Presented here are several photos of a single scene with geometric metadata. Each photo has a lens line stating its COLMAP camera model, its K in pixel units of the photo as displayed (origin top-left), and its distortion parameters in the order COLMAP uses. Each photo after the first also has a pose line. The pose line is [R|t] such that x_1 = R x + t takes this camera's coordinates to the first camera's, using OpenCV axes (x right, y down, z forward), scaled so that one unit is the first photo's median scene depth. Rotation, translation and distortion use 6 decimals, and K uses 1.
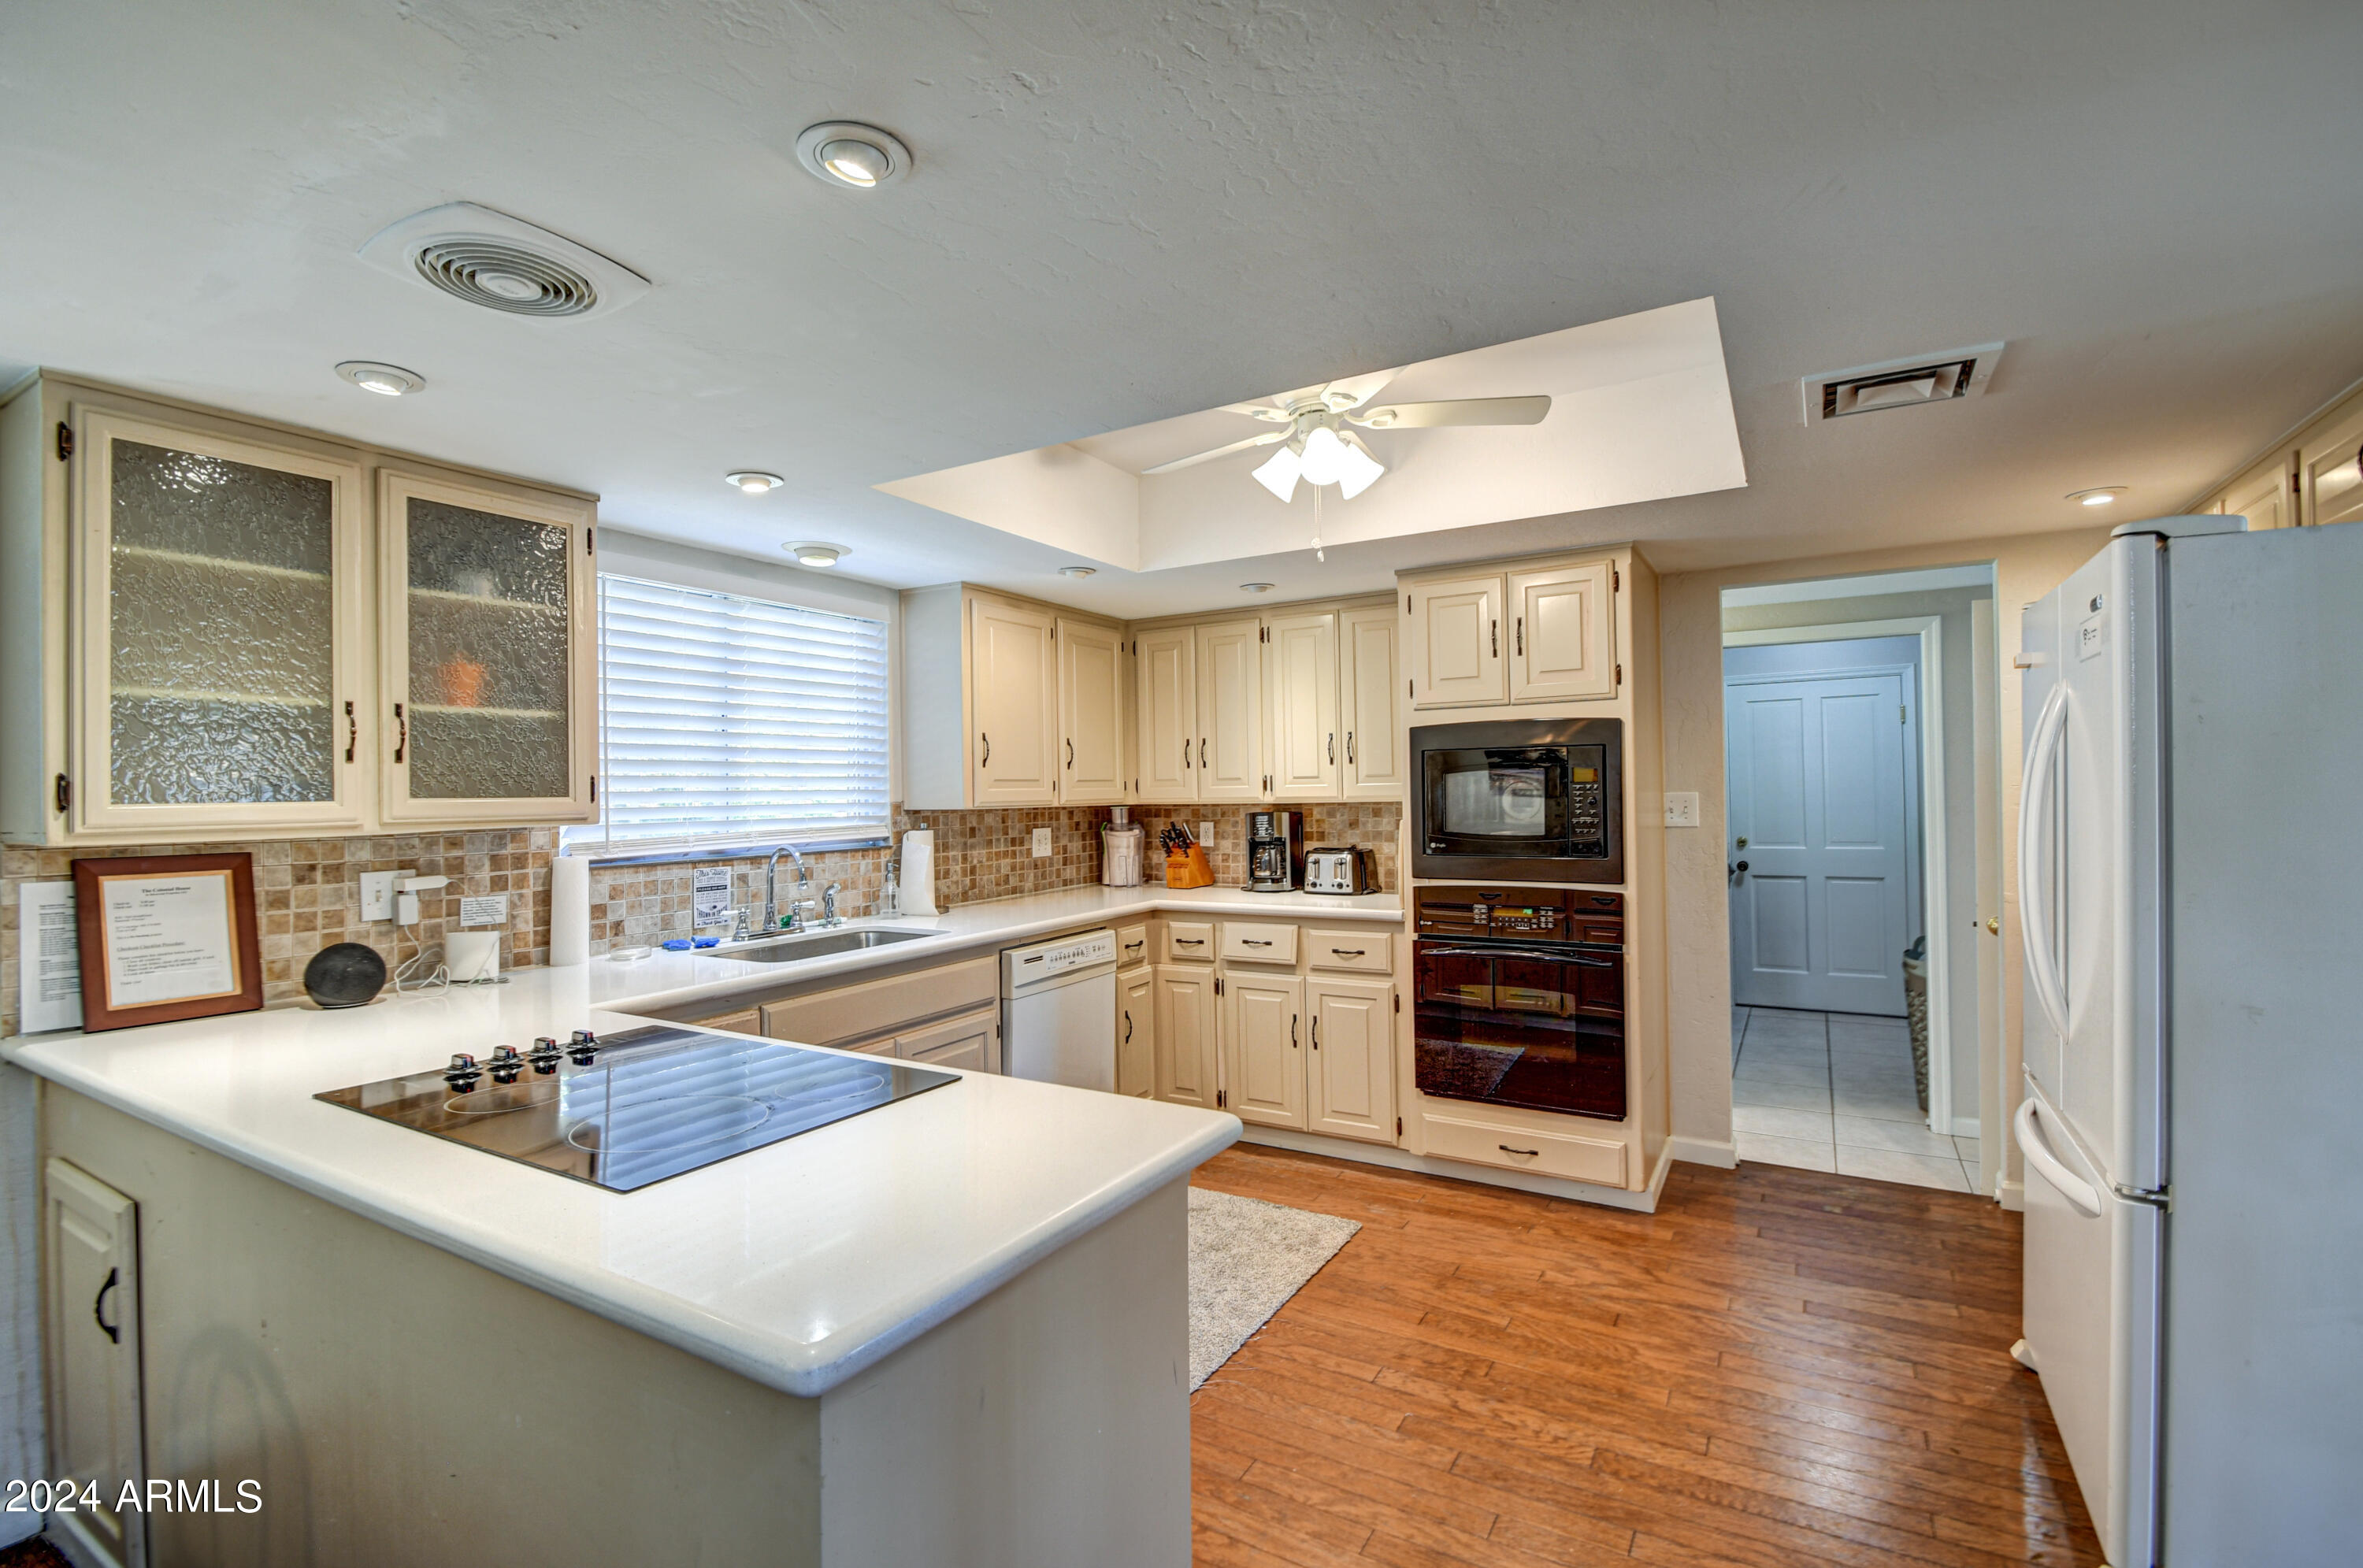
lens RADIAL K [[1064.1, 0, 1177.5], [0, 1064.1, 789.8], [0, 0, 1]] dist [0.022233, -0.022334]
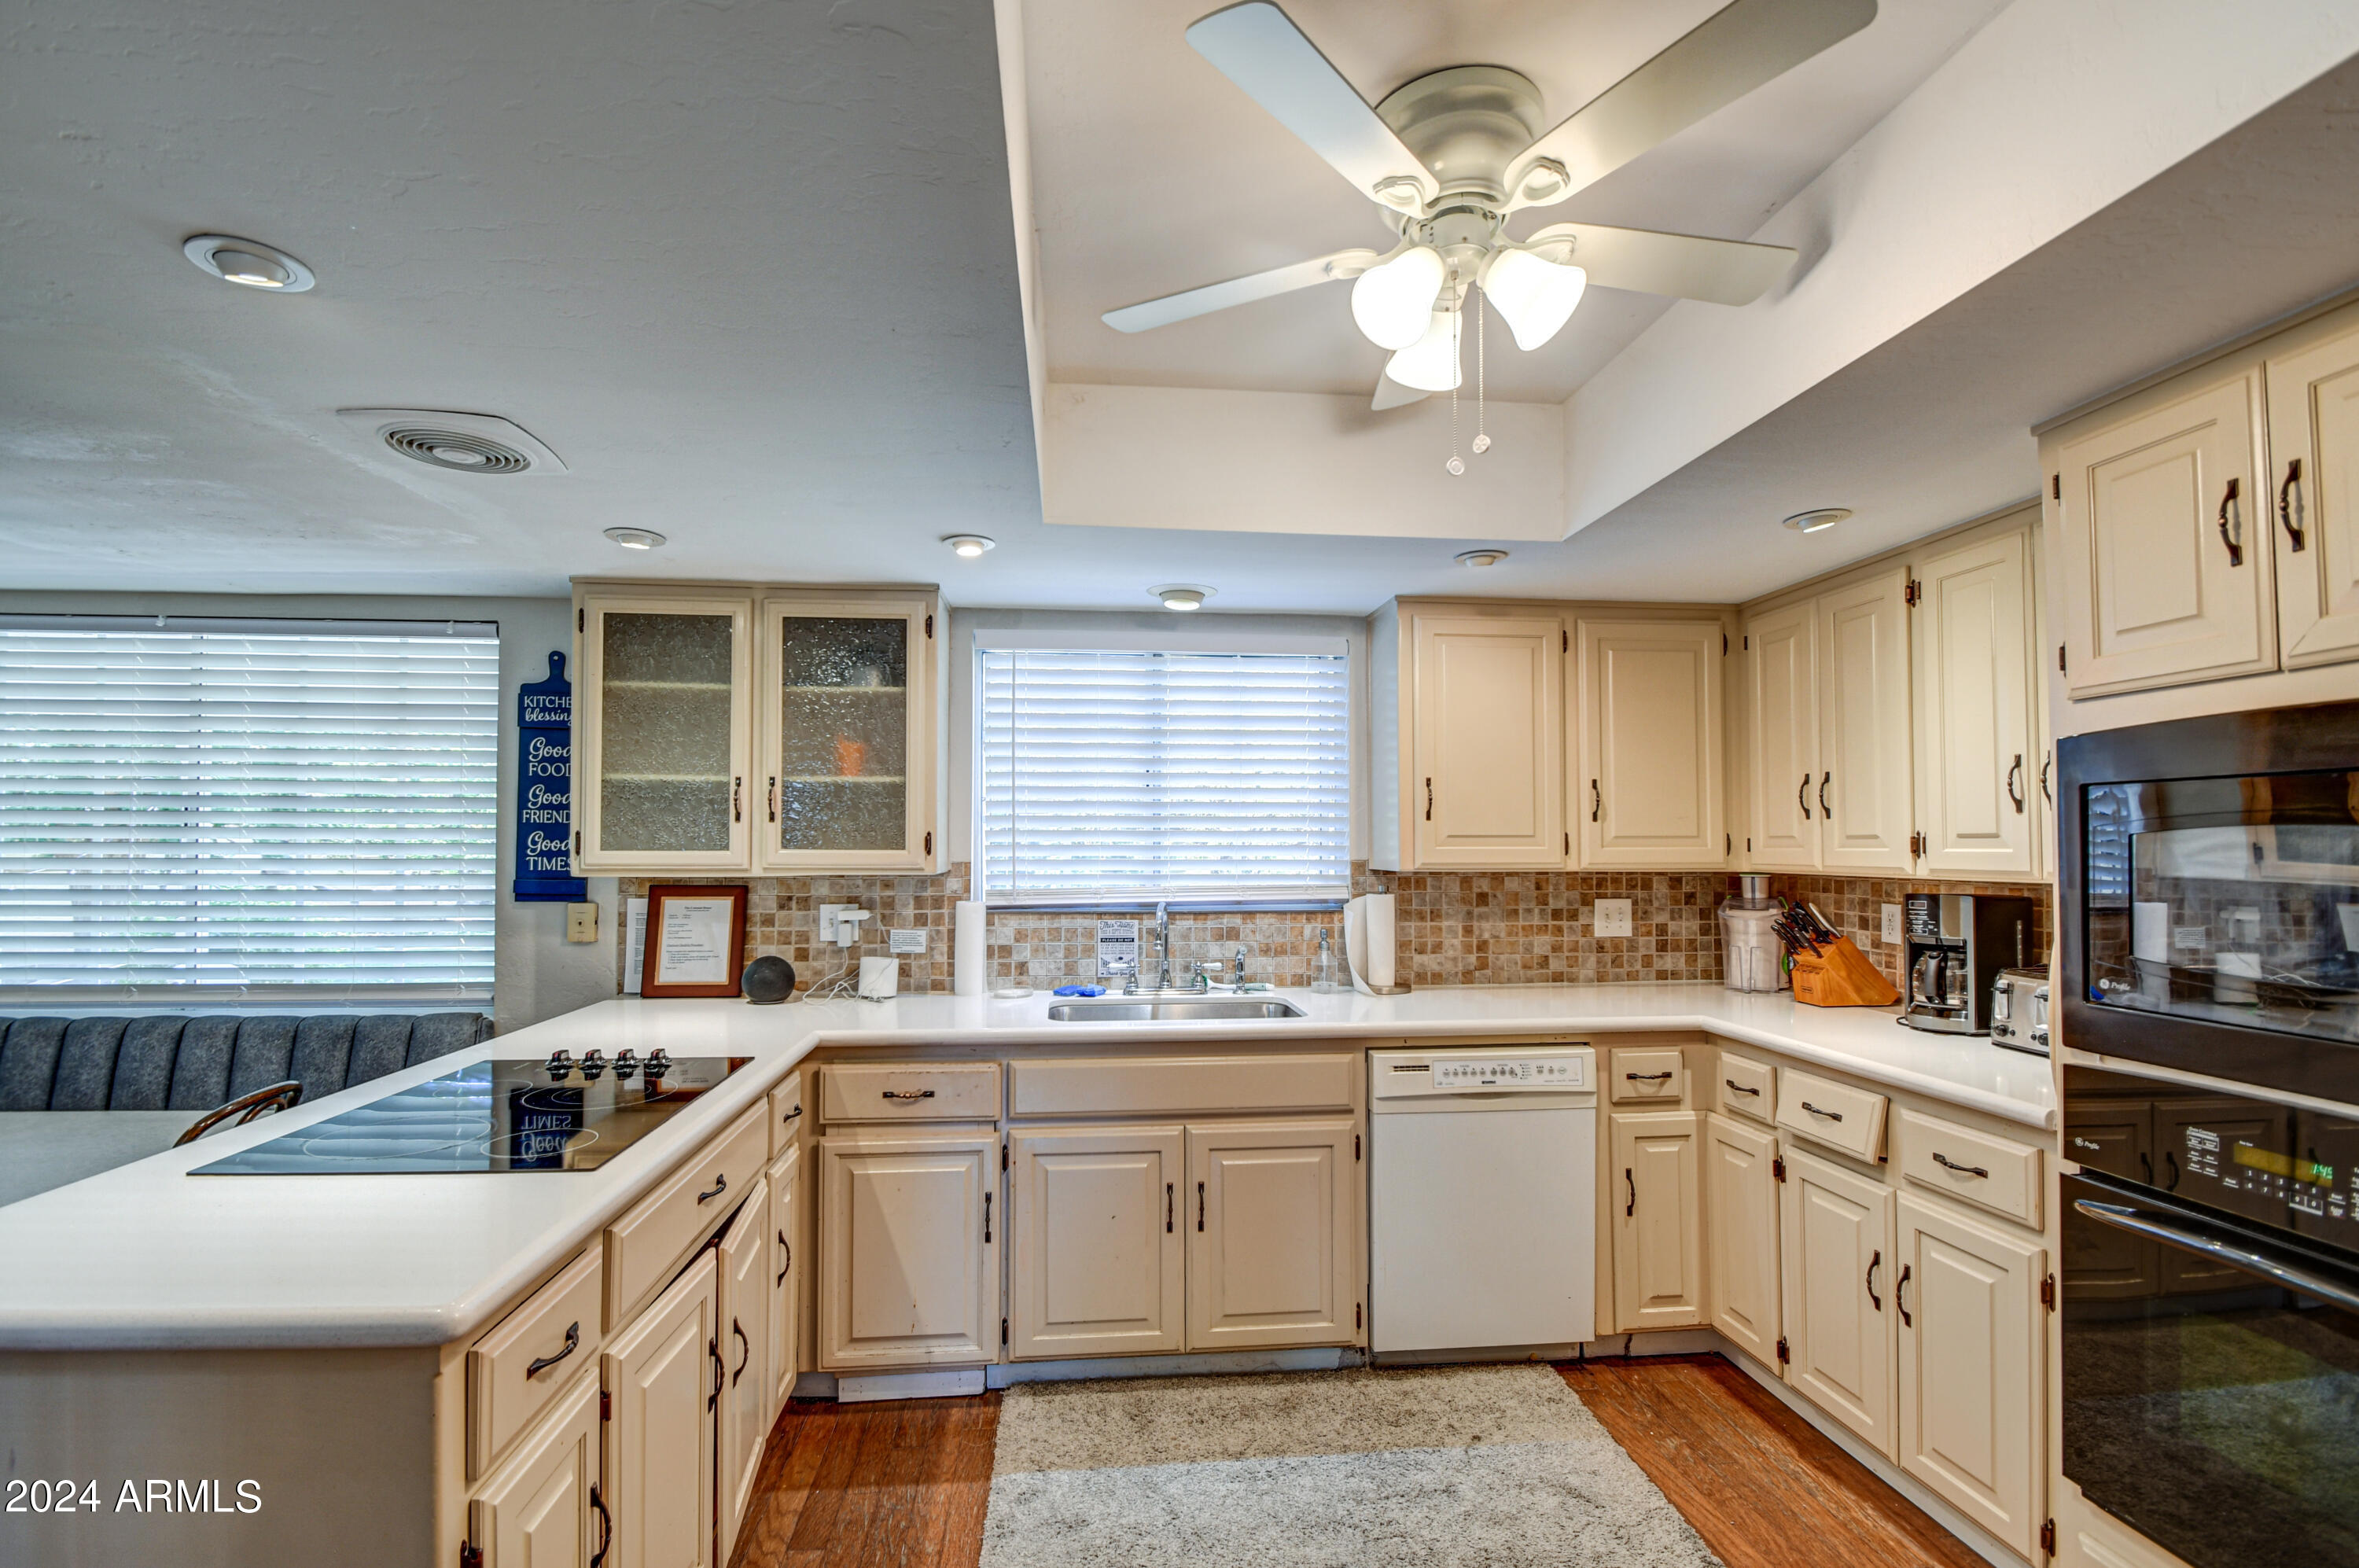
lens RADIAL K [[1071.4, 0, 1164.5], [0, 1071.4, 815.6], [0, 0, 1]] dist [0.002948, -0.000054]
pose [[0.592280, -0.005505, -0.805713, 0.391868], [-0.009408, 0.999861, -0.013748, -0.012528], [0.805677, 0.015723, 0.592146, 0.392214]]
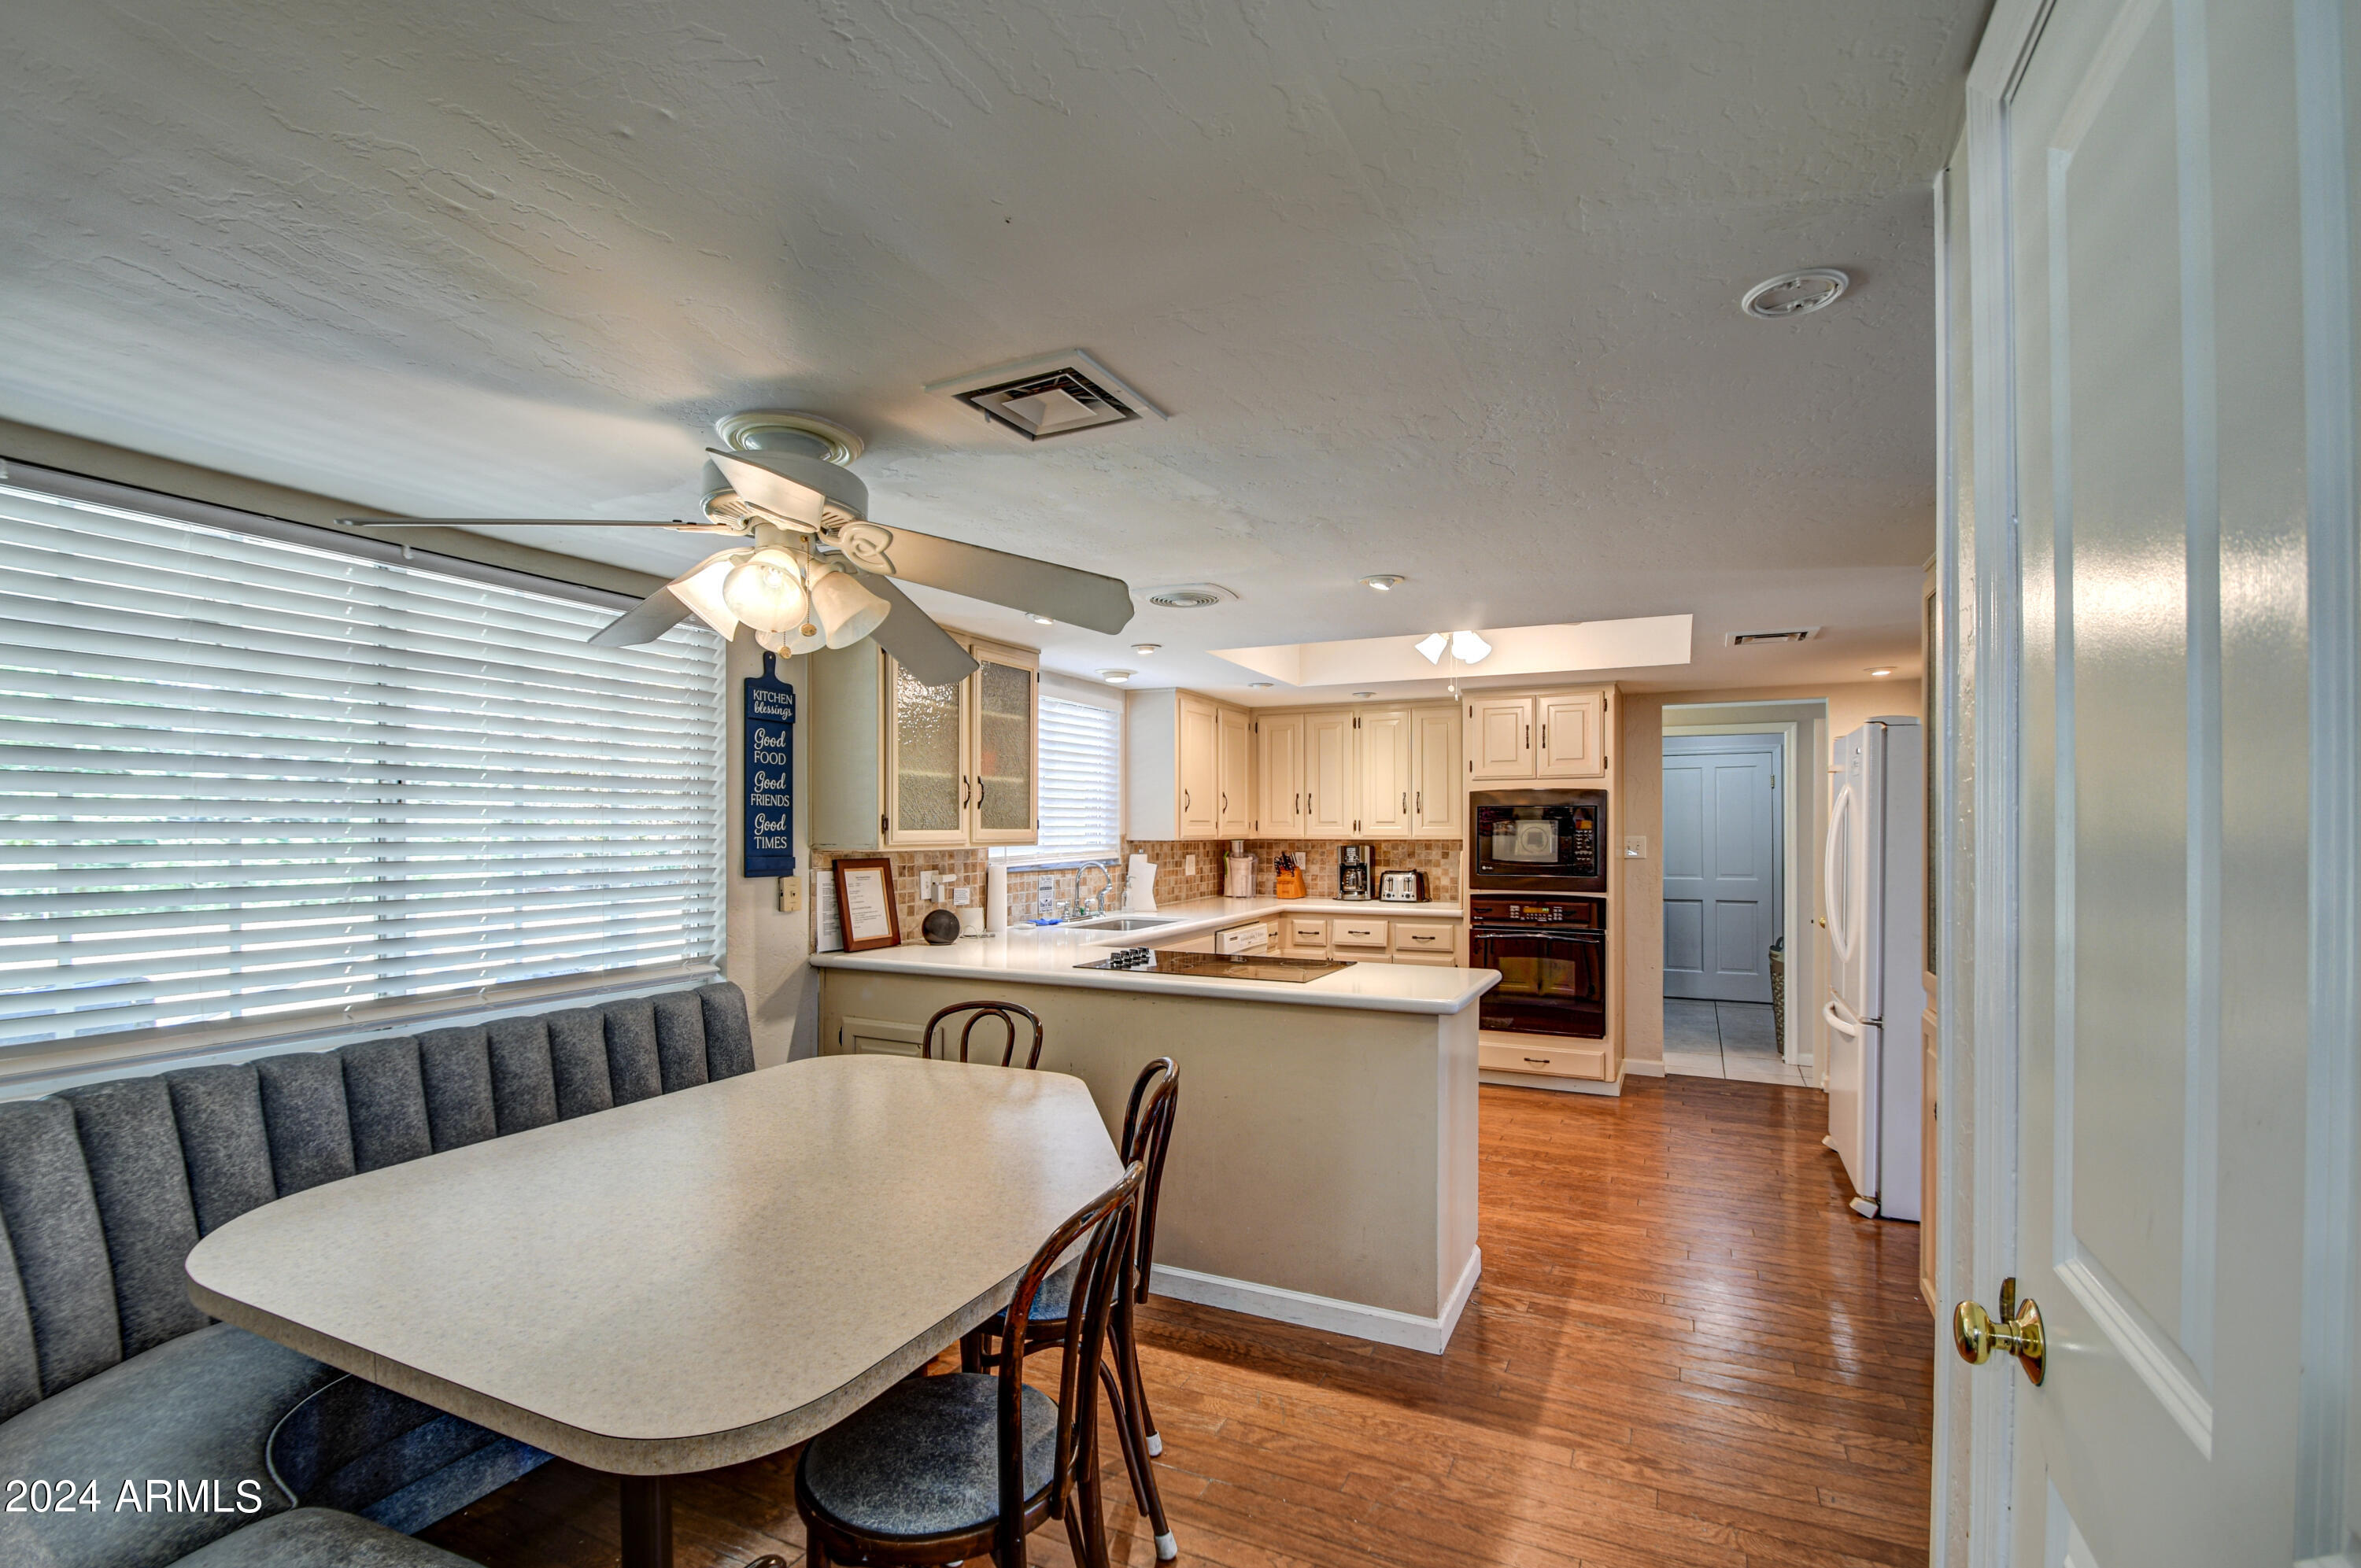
lens RADIAL K [[1062.9, 0, 1180.5], [0, 1062.9, 832.9], [0, 0, 1]] dist [0.010887, 0.000091]
pose [[0.995968, 0.015155, 0.088424, -0.351476], [-0.015679, 0.999863, 0.005234, 0.000150], [-0.088333, -0.006599, 0.996069, -0.524261]]
